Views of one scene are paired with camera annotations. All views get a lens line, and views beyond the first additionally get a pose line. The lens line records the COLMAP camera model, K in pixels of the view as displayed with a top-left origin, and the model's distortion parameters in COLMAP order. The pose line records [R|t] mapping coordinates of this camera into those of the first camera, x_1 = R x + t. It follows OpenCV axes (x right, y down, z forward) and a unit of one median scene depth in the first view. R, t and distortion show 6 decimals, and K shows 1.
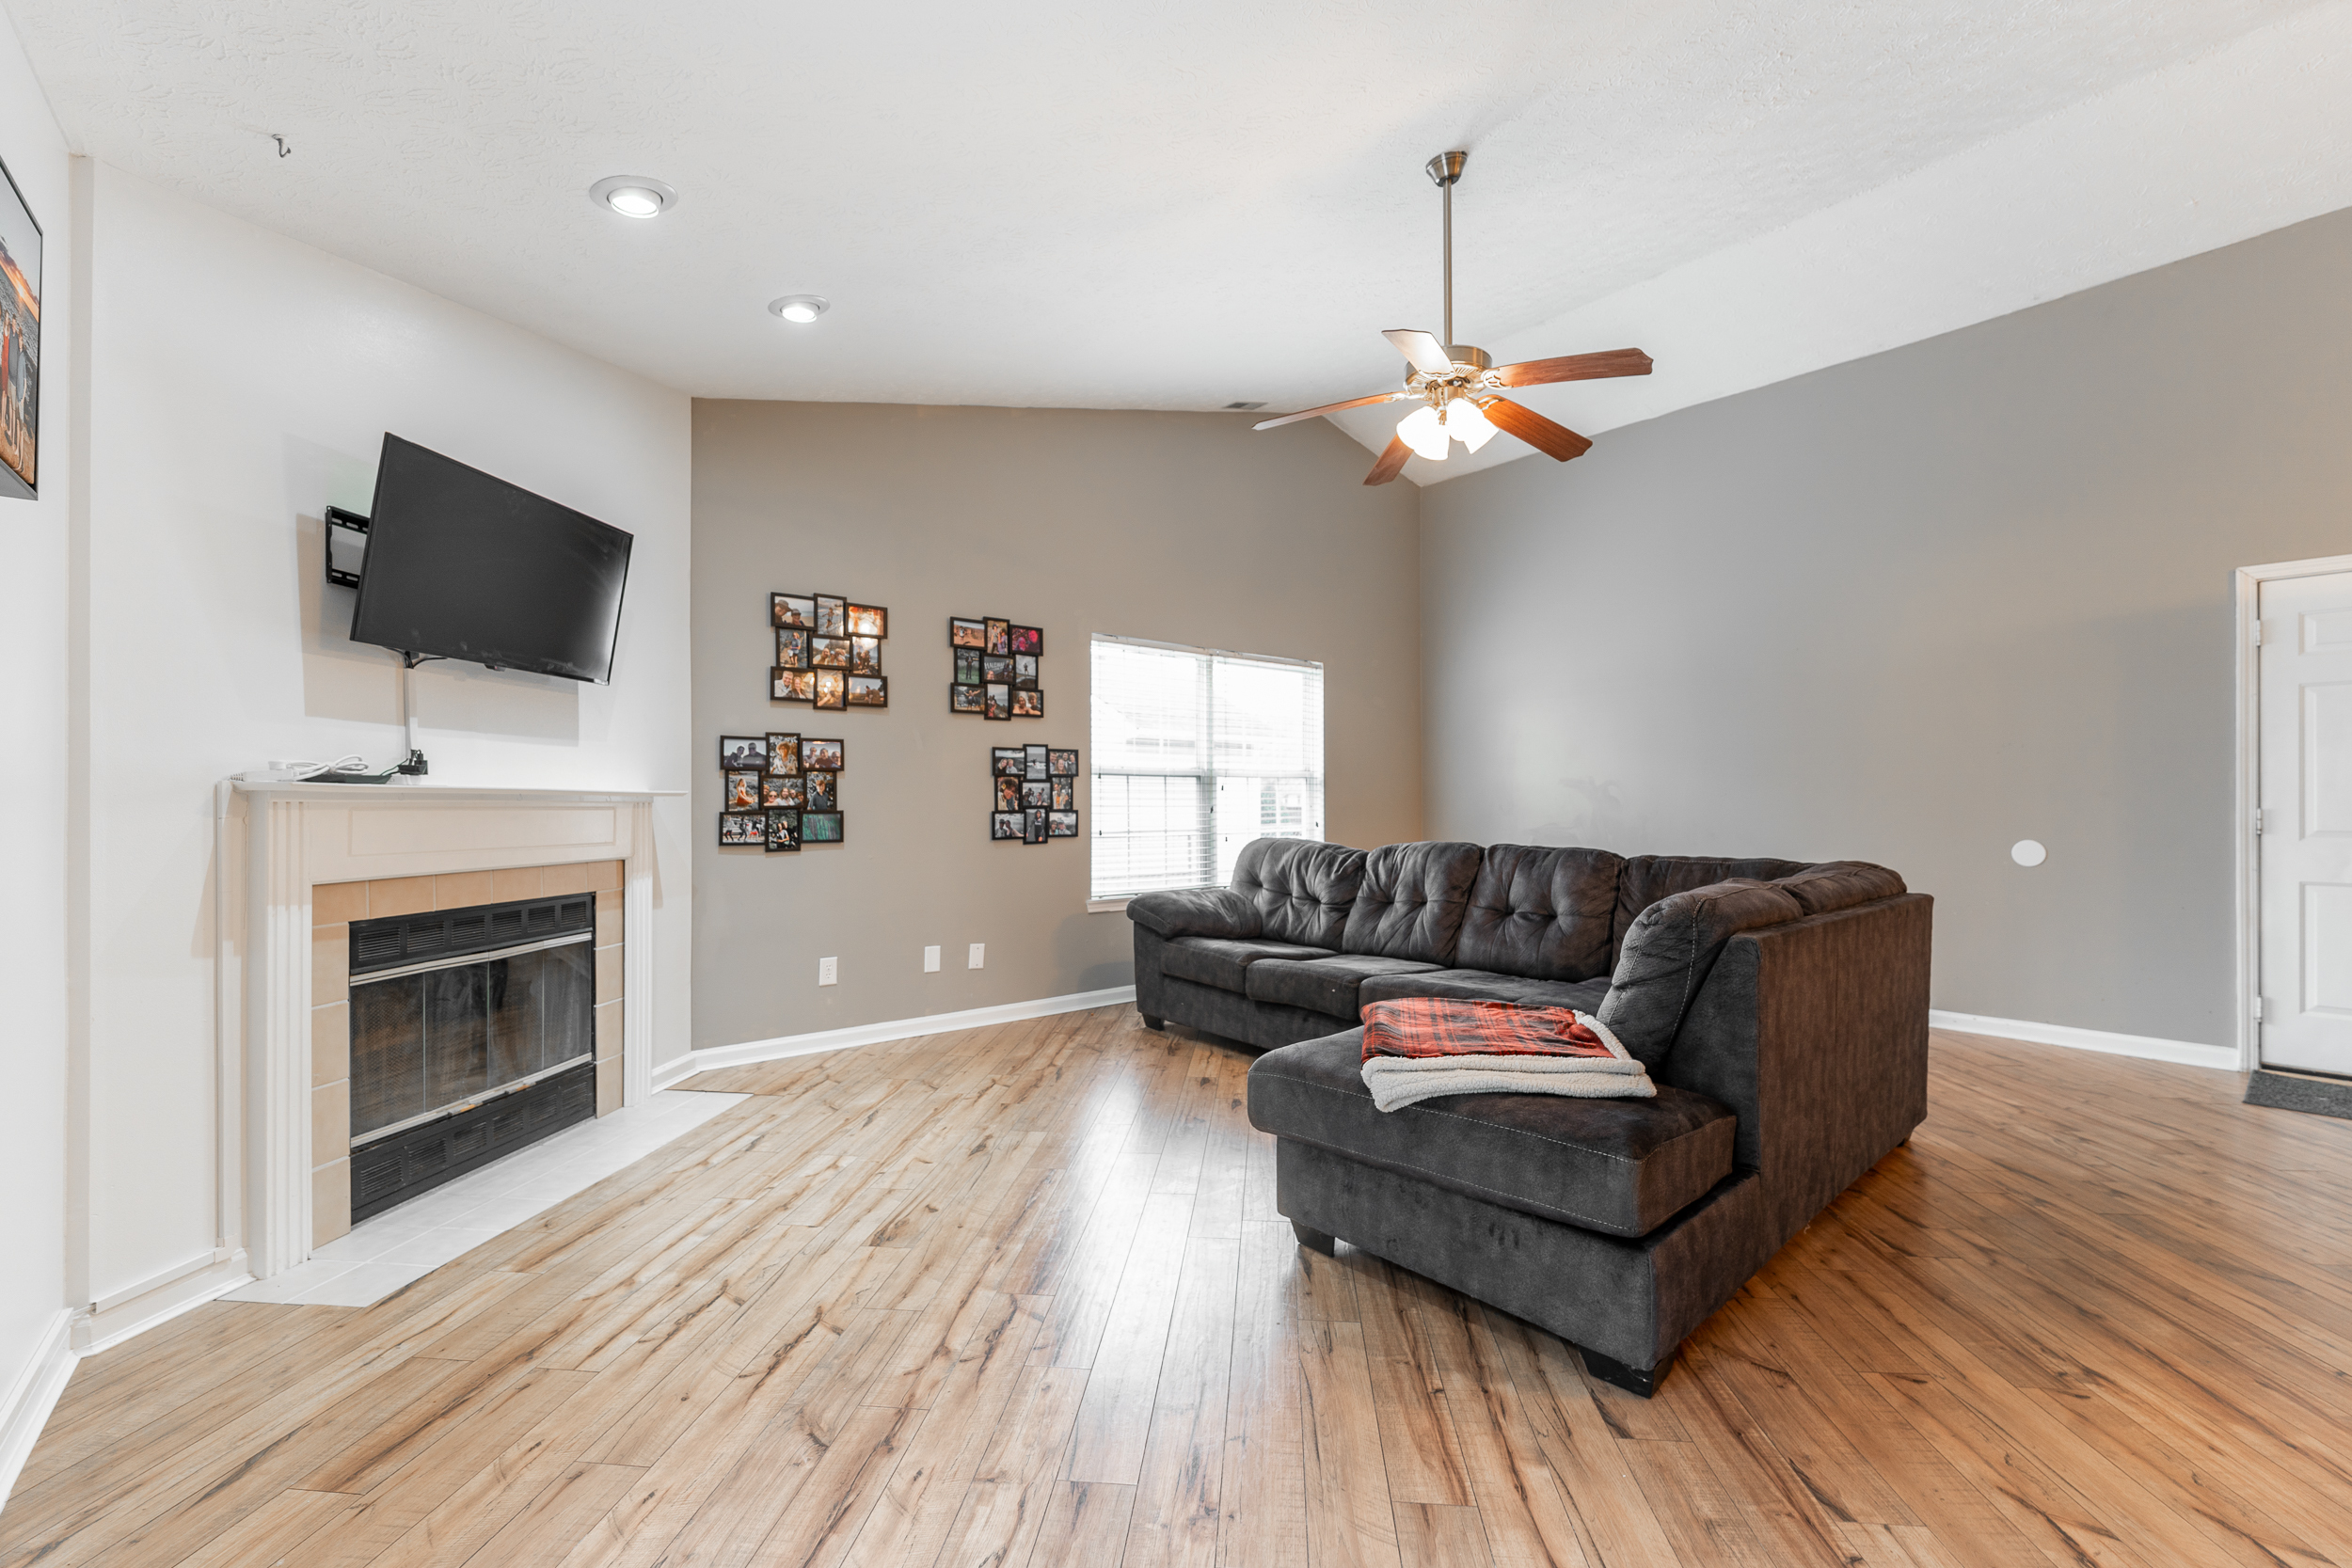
lens RADIAL K [[963.1, 0, 1190.1], [0, 963.1, 799.6], [0, 0, 1]] dist [0.000558, -0.000680]
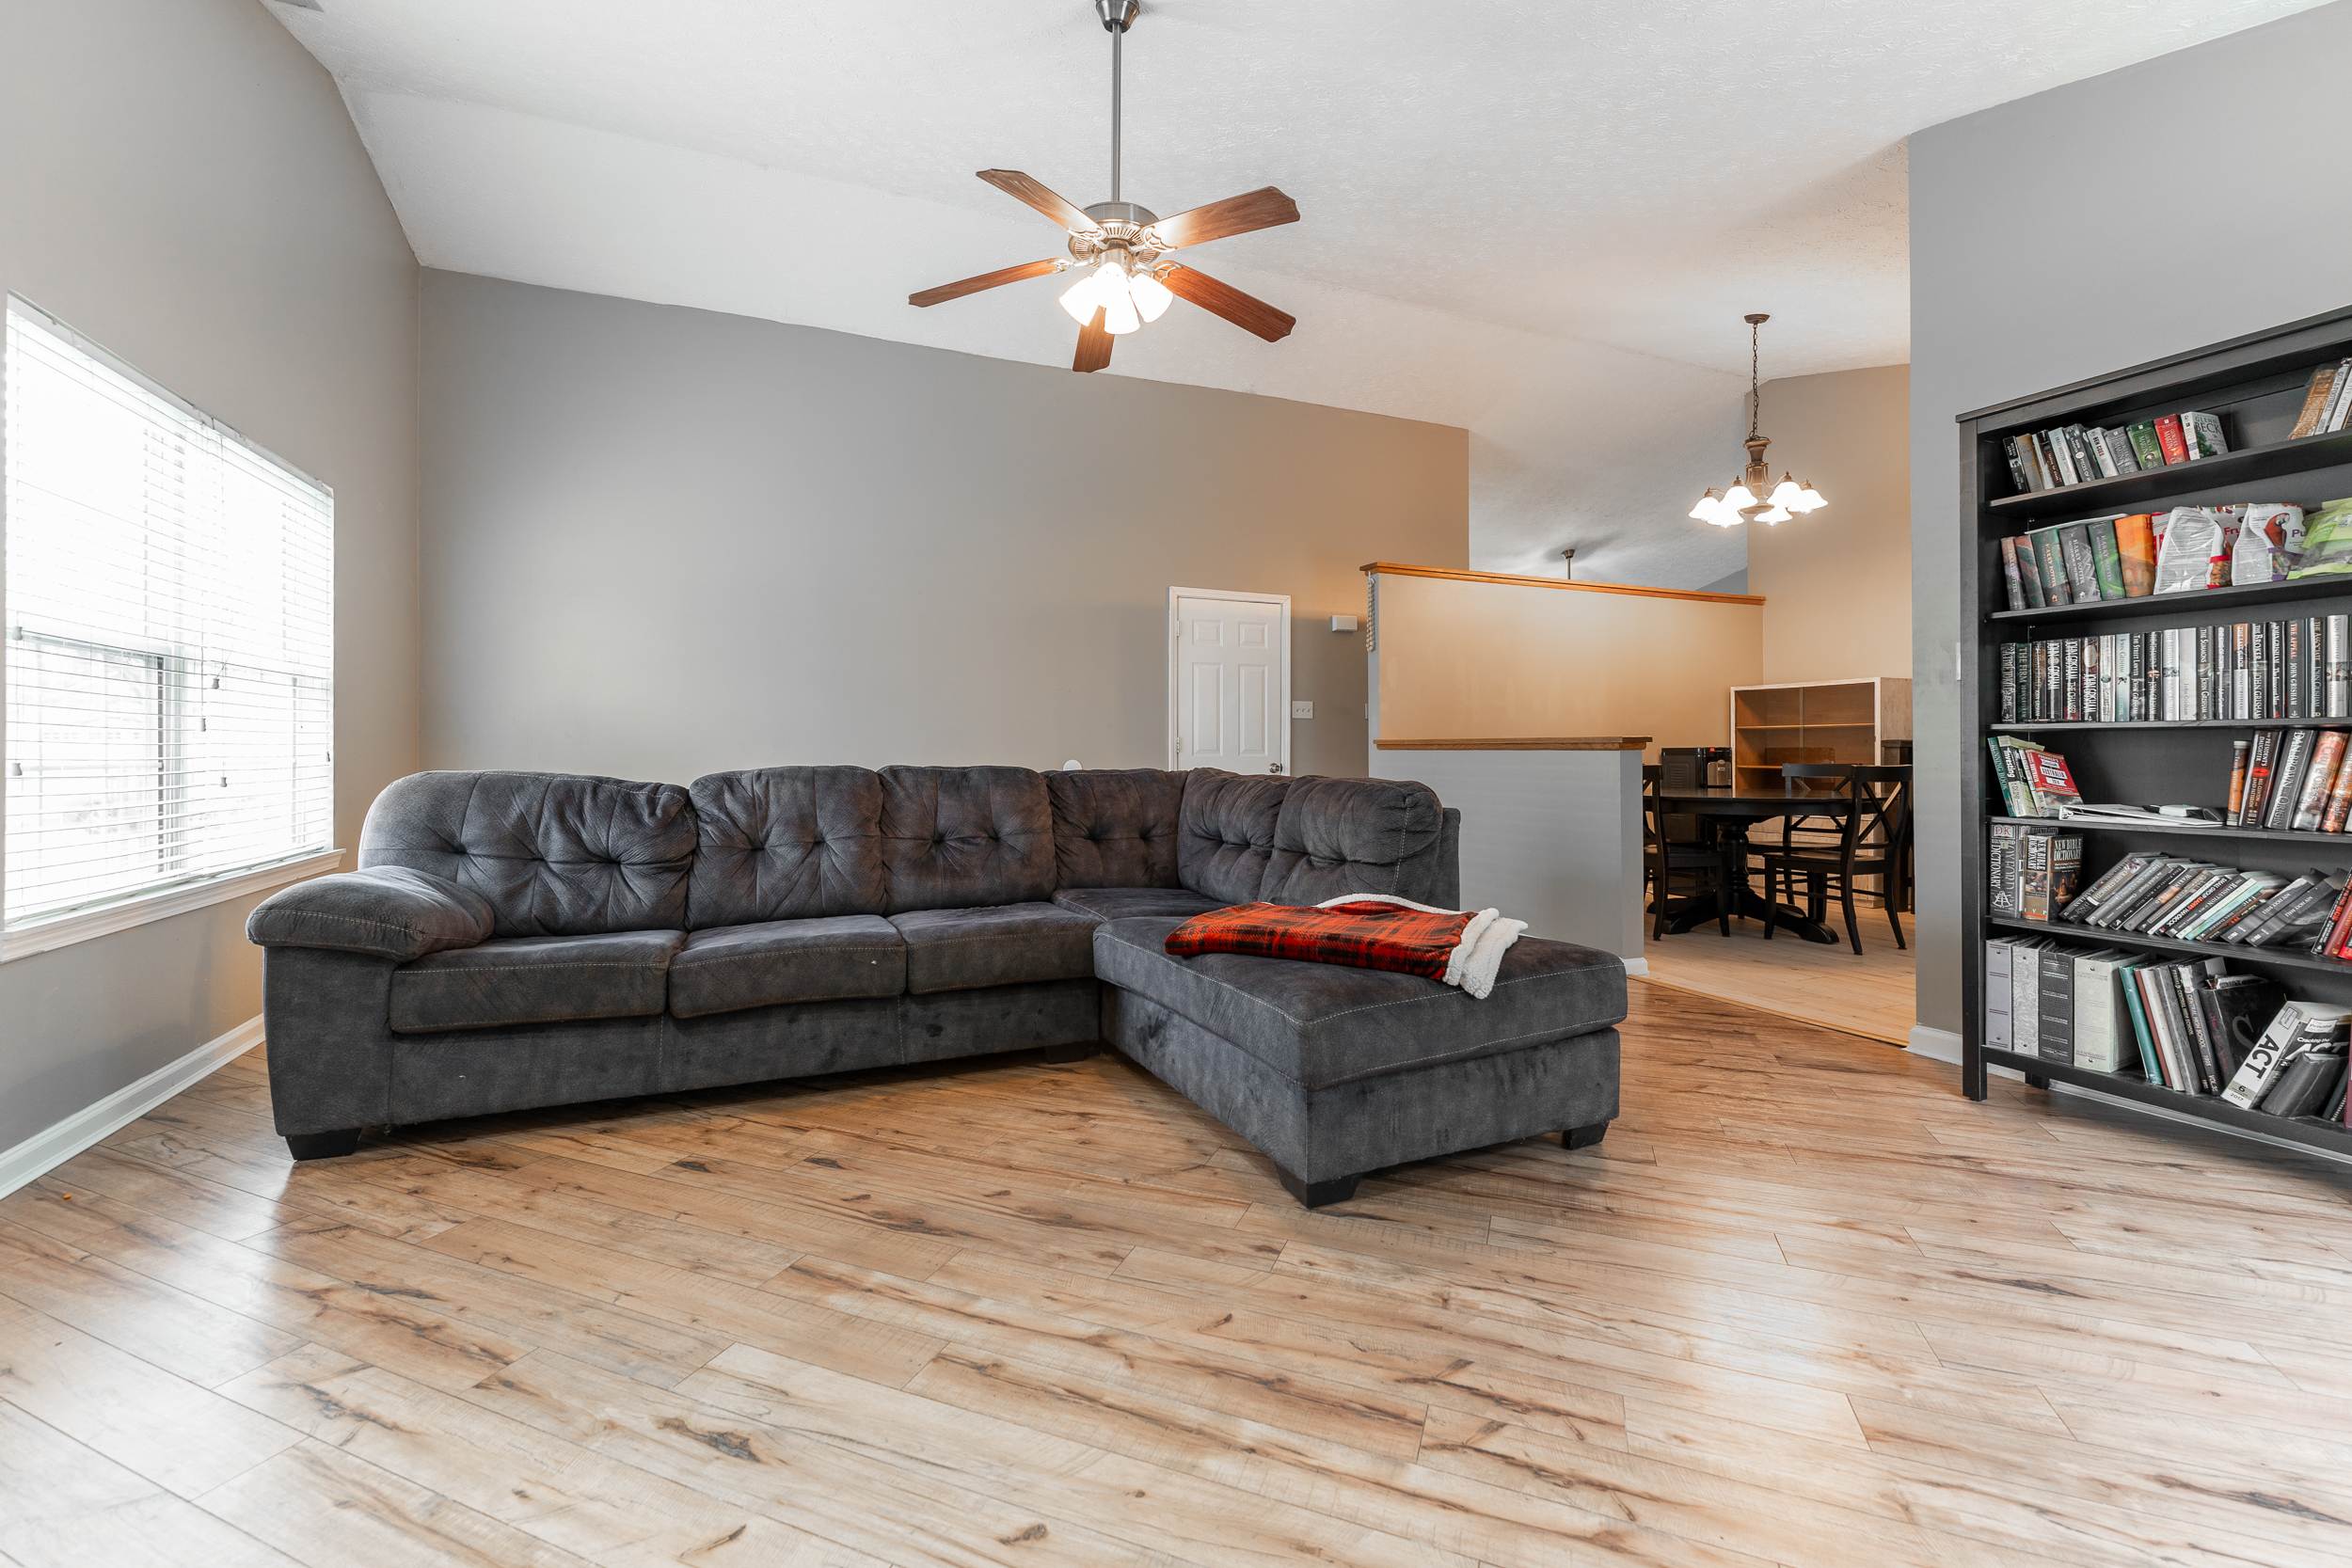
lens RADIAL K [[963.1, 0, 1154.0], [0, 963.1, 763.6], [0, 0, 1]] dist [0.000558, -0.000680]
pose [[0.309446, -0.012476, 0.950835, -0.434757], [-0.003840, 0.999889, 0.014370, 0.030627], [-0.950909, -0.008098, 0.309363, 0.510440]]
